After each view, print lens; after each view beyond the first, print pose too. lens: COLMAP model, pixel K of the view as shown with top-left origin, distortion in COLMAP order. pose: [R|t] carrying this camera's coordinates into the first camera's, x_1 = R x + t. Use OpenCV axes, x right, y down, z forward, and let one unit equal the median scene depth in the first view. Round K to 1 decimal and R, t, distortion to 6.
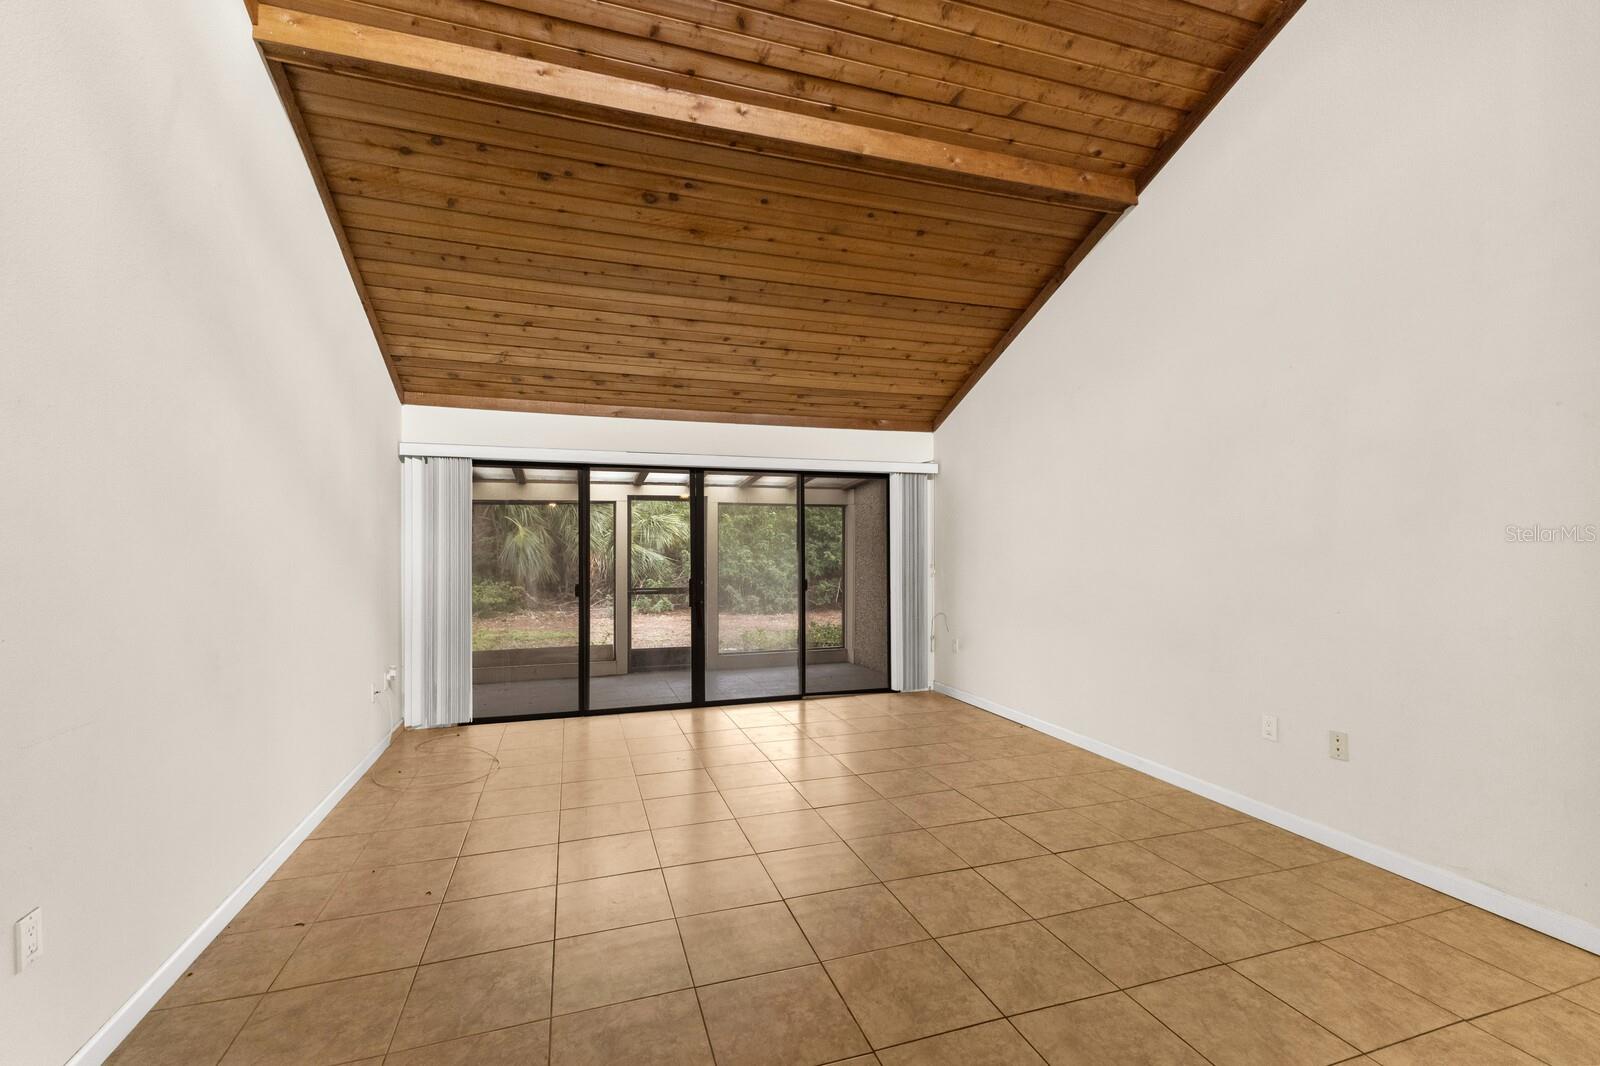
lens RADIAL K [[691.9, 0, 801.0], [0, 691.9, 539.0], [0, 0, 1]] dist [0.010880, -0.000059]
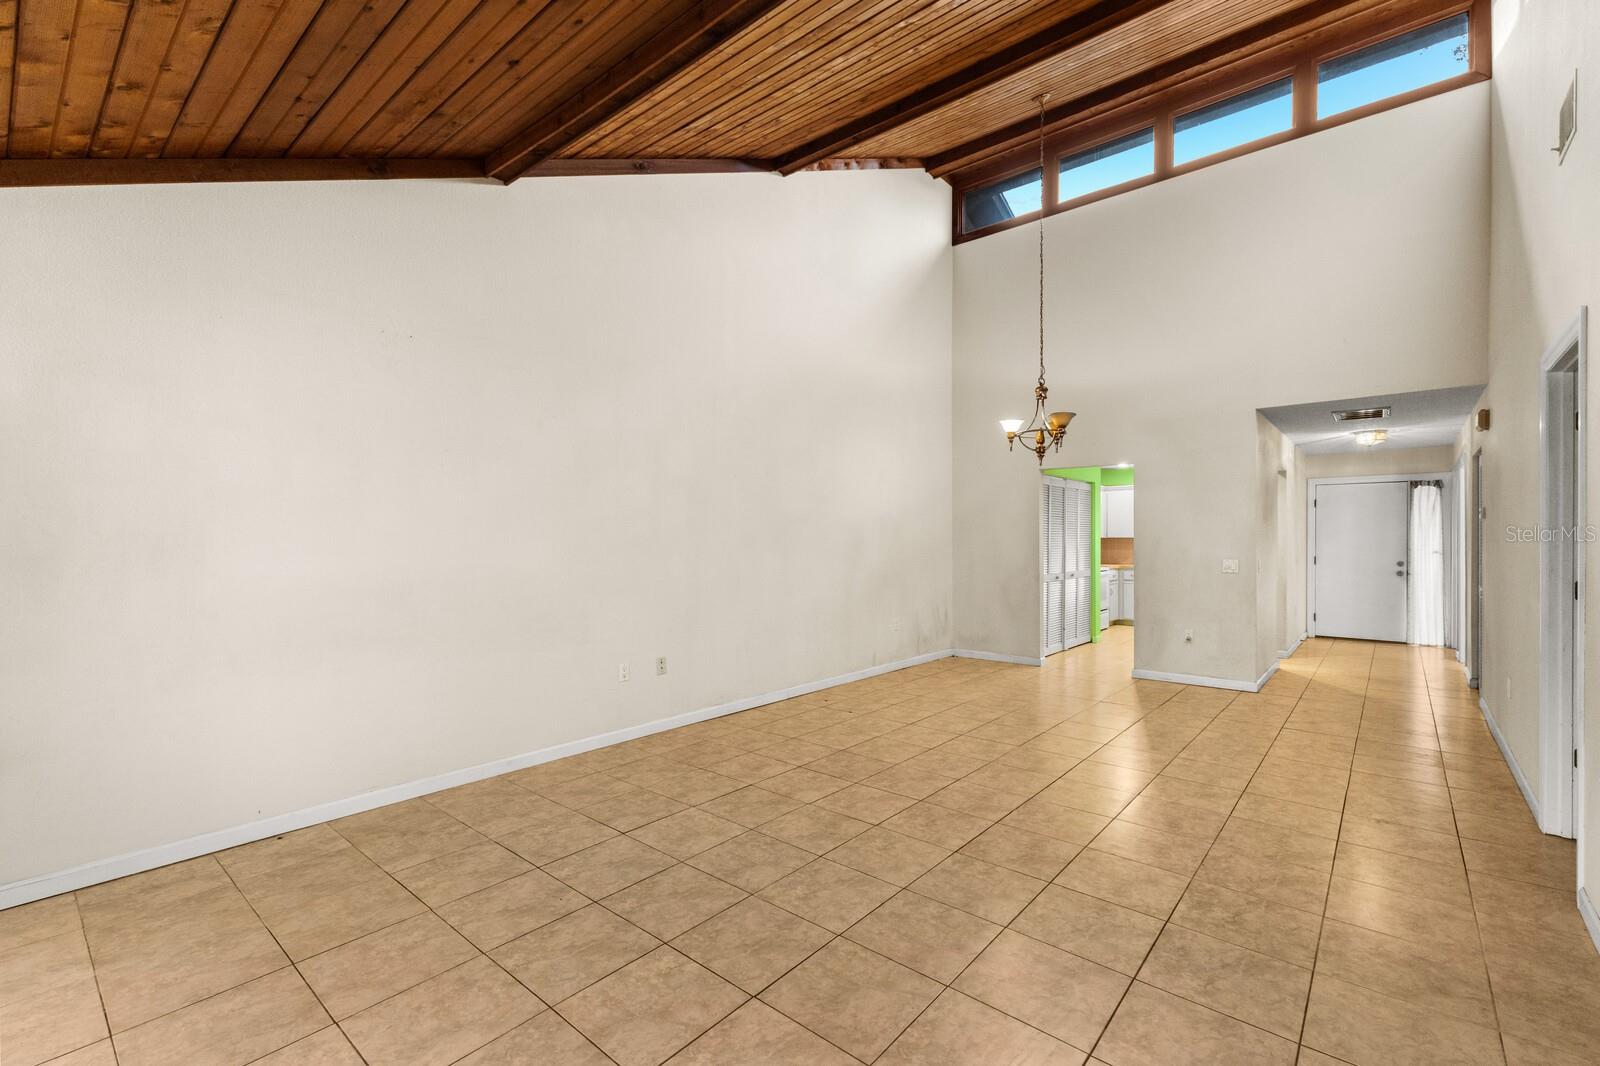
lens RADIAL K [[691.9, 0, 801.0], [0, 691.9, 539.0], [0, 0, 1]] dist [0.010880, -0.000059]
pose [[-0.517242, 0.002675, 0.855835, -0.504670], [-0.005803, 0.999961, -0.006632, 0.011596], [-0.855820, -0.008397, -0.517206, 1.054040]]
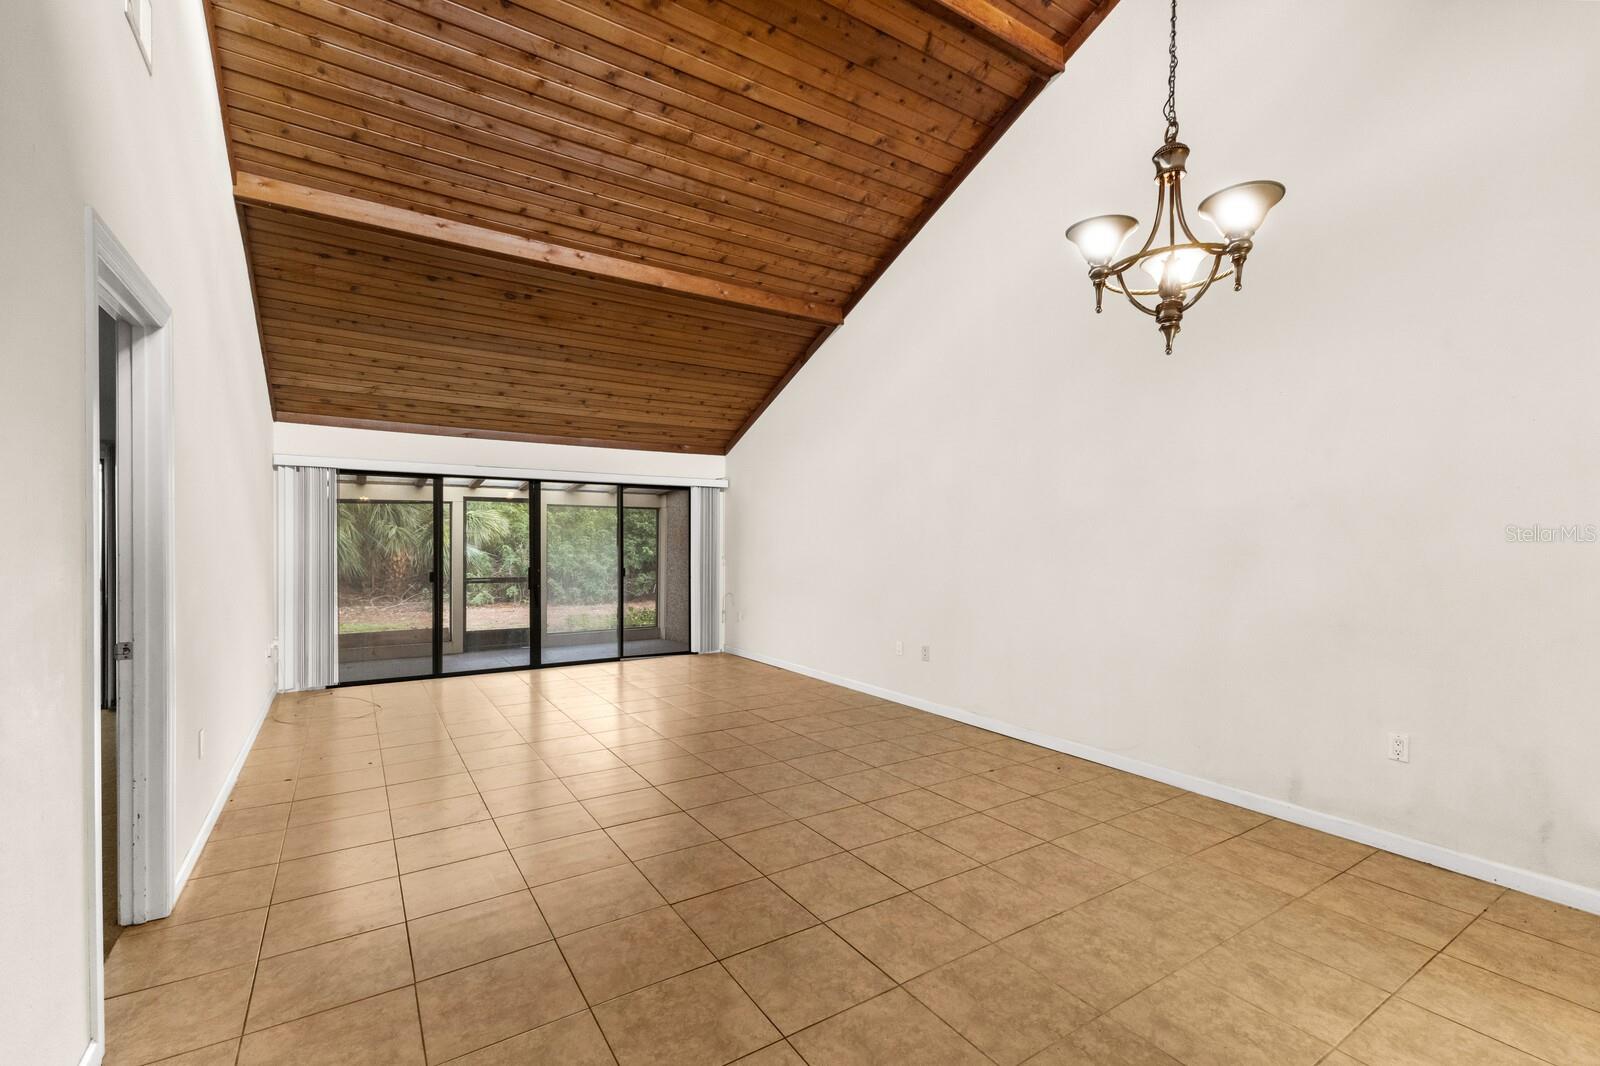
lens RADIAL K [[696.9, 0, 804.9], [0, 696.9, 542.3], [0, 0, 1]] dist [0.013011, -0.000008]
pose [[0.967127, 0.004684, 0.254250, 0.002958], [-0.007330, 0.999928, 0.009460, -0.005088], [-0.254187, -0.011013, 0.967092, -0.459100]]
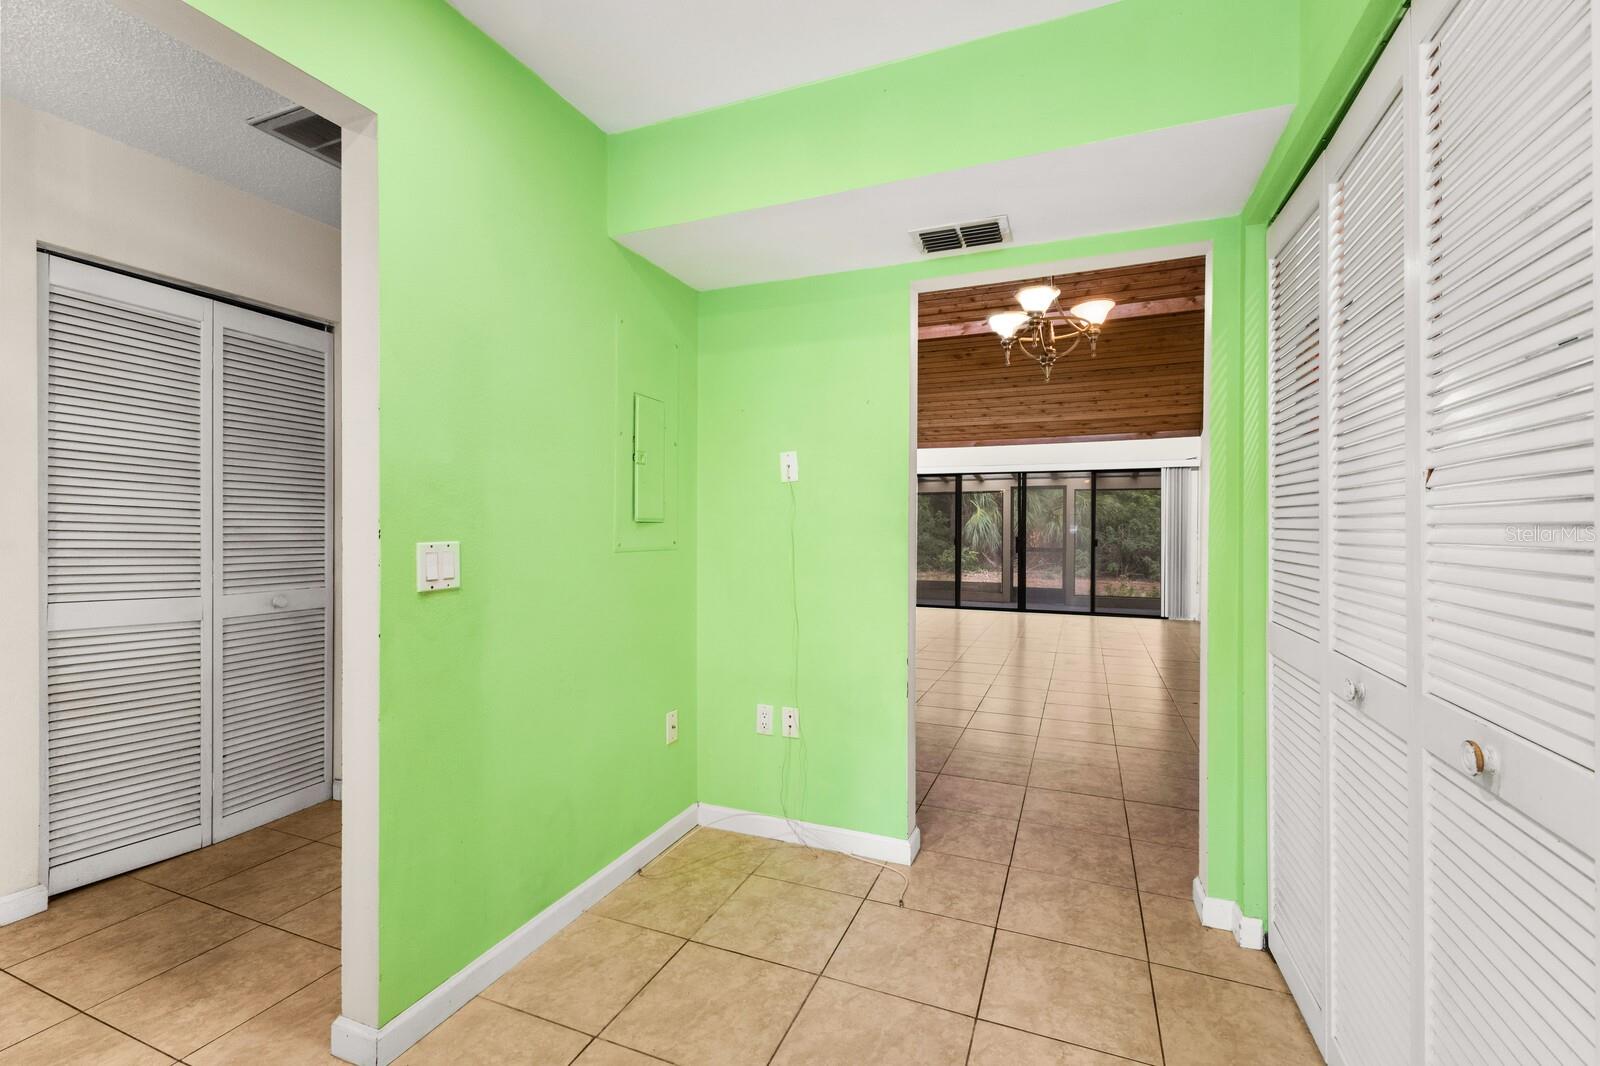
lens RADIAL K [[694.5, 0, 803.7], [0, 694.5, 524.2], [0, 0, 1]] dist [0.010133, -0.000671]
pose [[0.761982, 0.002597, -0.647593, 0.709137], [0.000604, 0.999989, 0.004721, 0.022767], [0.647598, -0.003989, 0.761972, -0.845369]]
